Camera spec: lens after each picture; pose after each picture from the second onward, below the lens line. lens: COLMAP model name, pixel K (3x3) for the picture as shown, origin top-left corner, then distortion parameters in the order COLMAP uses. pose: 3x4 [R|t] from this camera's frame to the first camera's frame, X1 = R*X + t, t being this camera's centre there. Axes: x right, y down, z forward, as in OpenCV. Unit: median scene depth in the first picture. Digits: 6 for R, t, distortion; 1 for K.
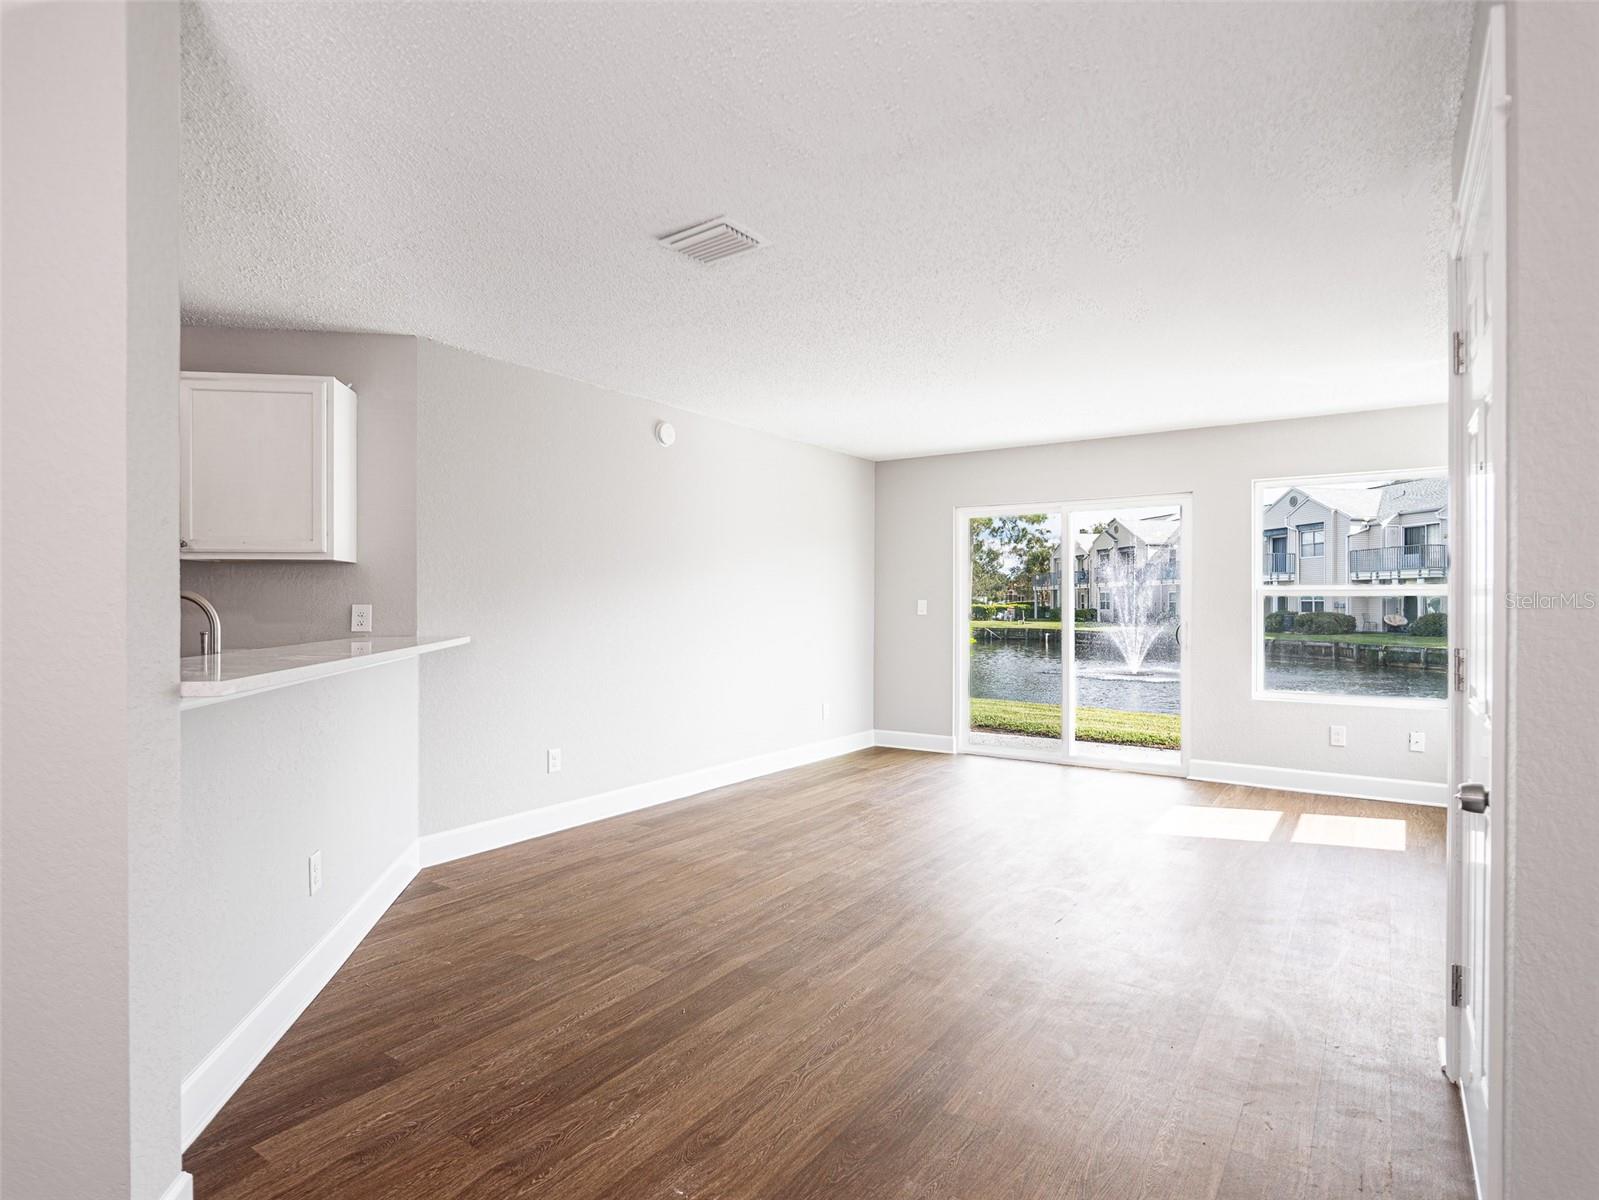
lens RADIAL K [[861.2, 0, 799.5], [0, 861.2, 600.0], [0, 0, 1]] dist [-0.004370, 0.000192]
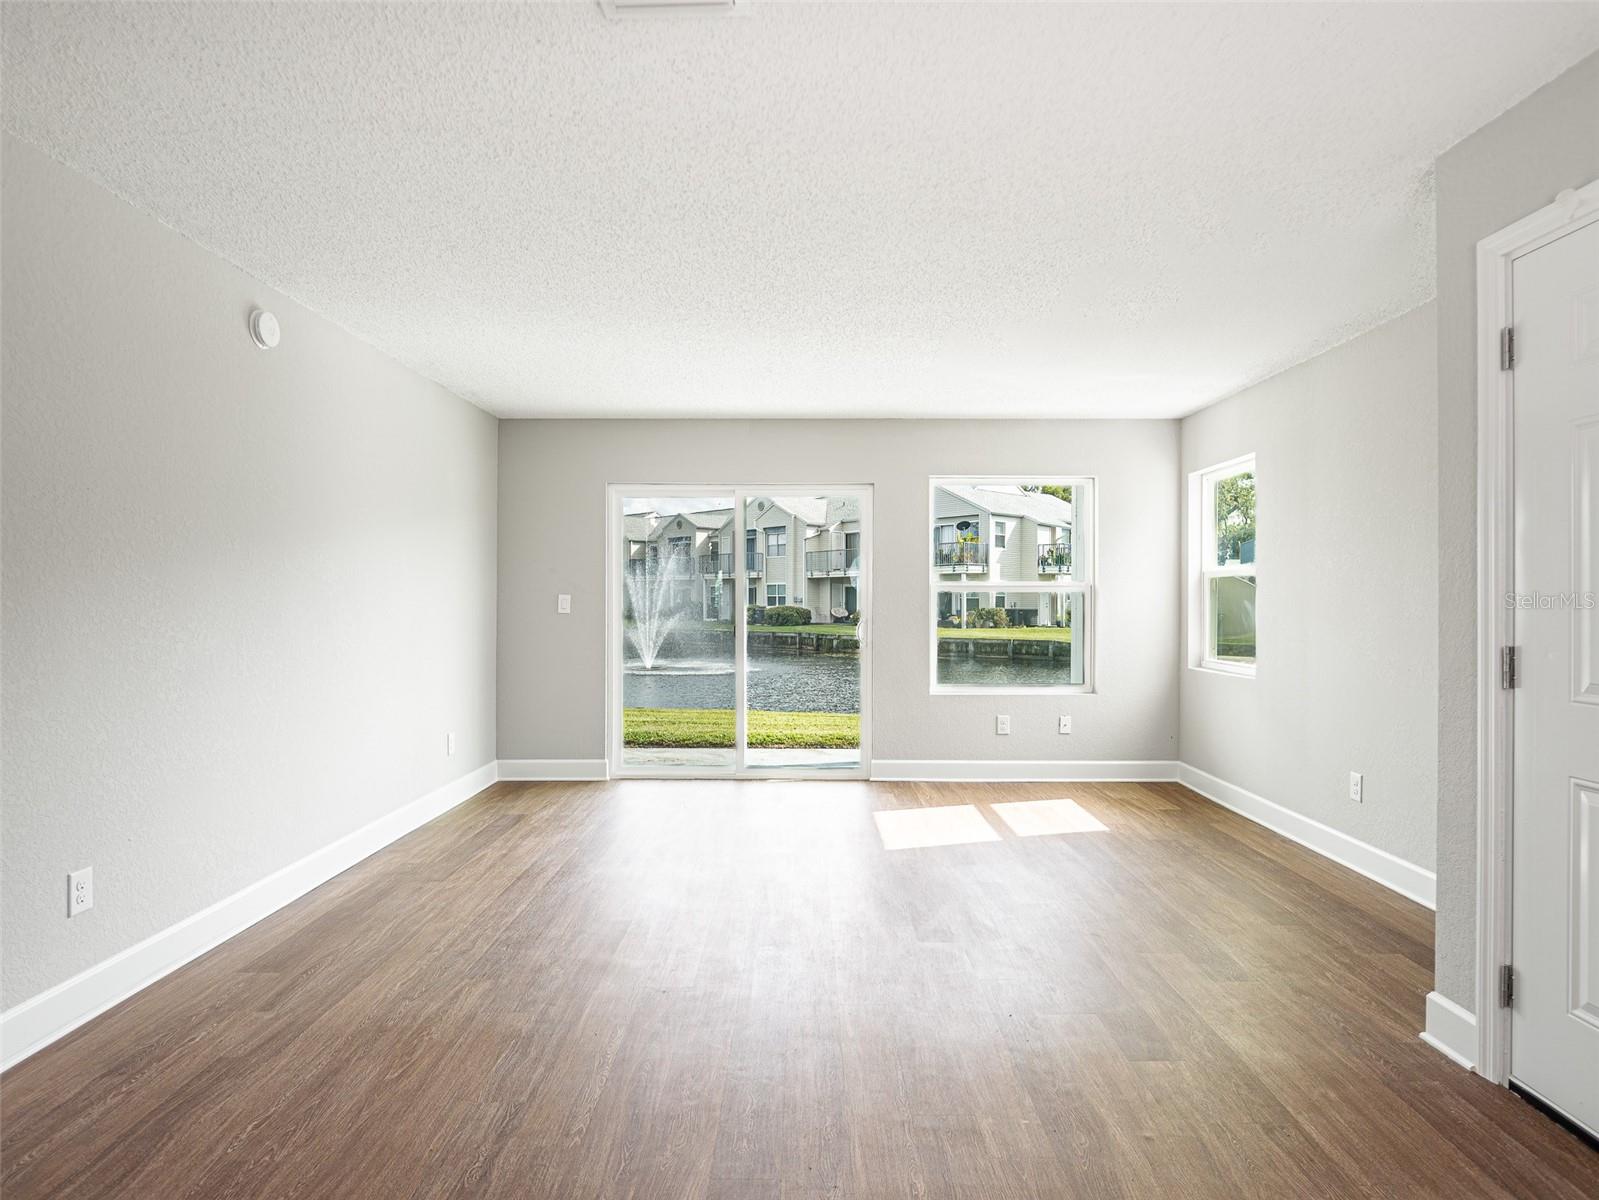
lens RADIAL K [[884.0, 0, 799.5], [0, 884.0, 600.0], [0, 0, 1]] dist [-0.013419, 0.003602]
pose [[0.827766, -0.002436, 0.561068, -0.183557], [-0.000647, 0.999986, 0.005296, 0.000224], [-0.561073, -0.004747, 0.827753, 0.243842]]
